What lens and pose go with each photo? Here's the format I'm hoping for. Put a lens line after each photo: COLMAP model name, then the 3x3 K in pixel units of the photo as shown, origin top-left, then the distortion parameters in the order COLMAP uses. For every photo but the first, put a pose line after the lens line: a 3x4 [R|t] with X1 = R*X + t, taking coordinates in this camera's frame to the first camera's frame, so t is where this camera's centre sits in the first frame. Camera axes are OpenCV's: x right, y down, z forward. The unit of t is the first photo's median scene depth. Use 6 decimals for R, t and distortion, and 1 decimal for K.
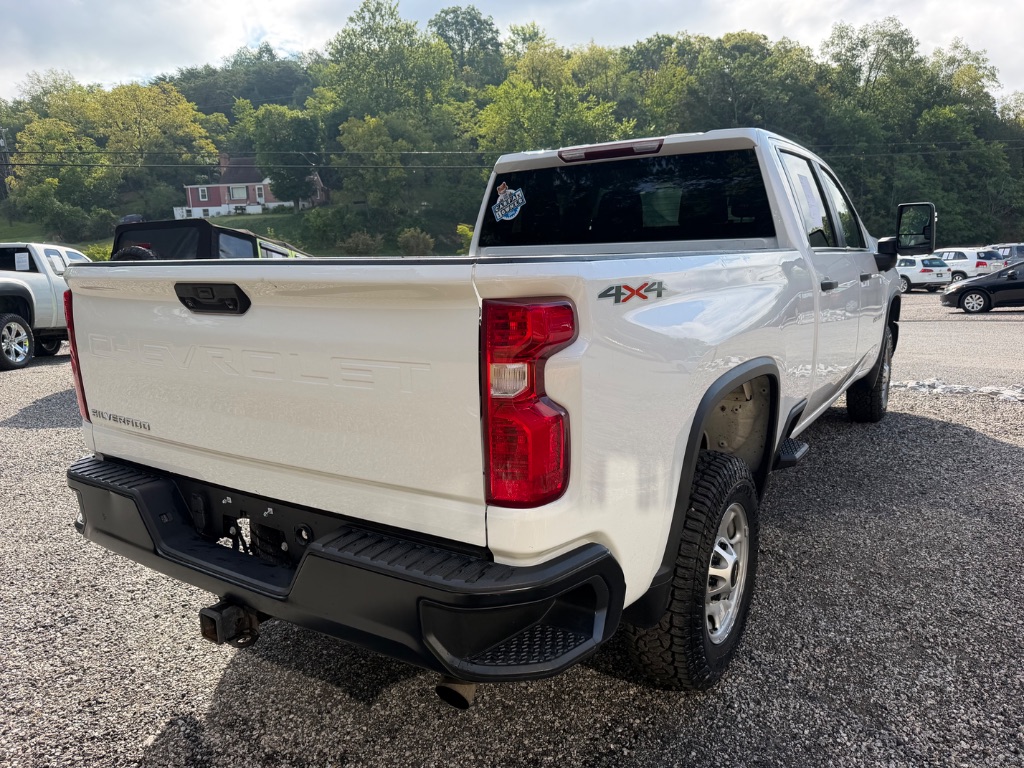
lens RADIAL K [[762.4, 0, 505.4], [0, 762.4, 398.9], [0, 0, 1]] dist [0.008922, -0.006572]
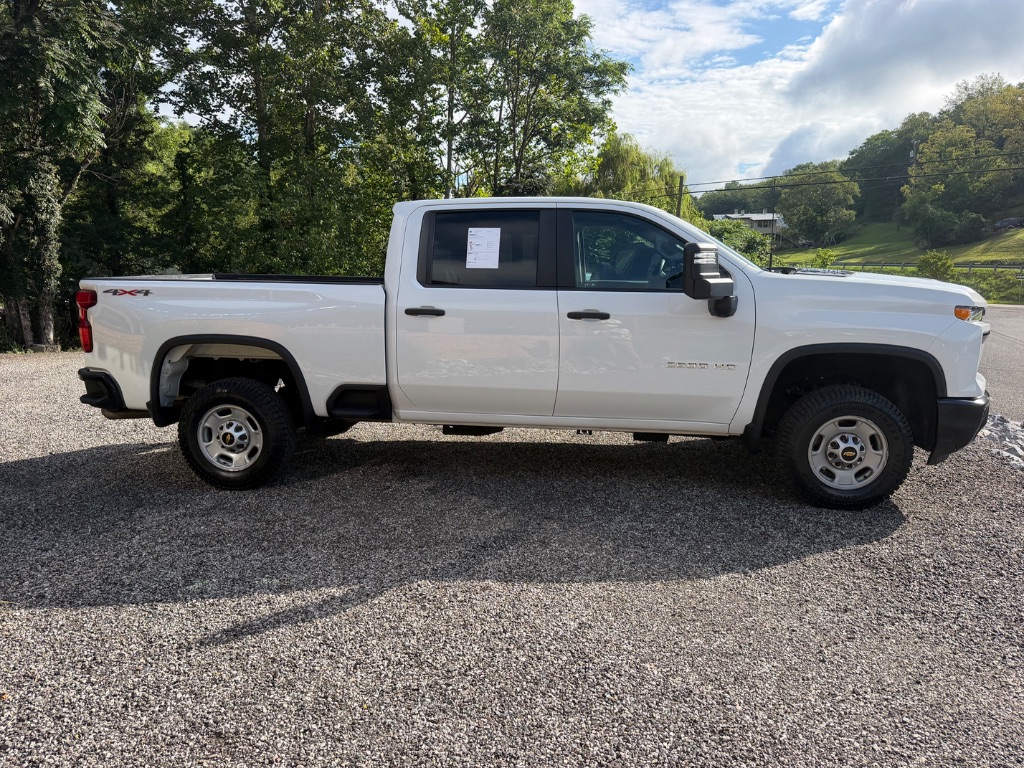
lens RADIAL K [[762.4, 0, 505.4], [0, 762.4, 398.9], [0, 0, 1]] dist [0.008922, -0.006572]
pose [[0.437409, 0.183549, -0.880331, 0.119611], [-0.184719, 0.976412, 0.111801, -0.011859], [0.880087, 0.113711, 0.460996, 0.035296]]
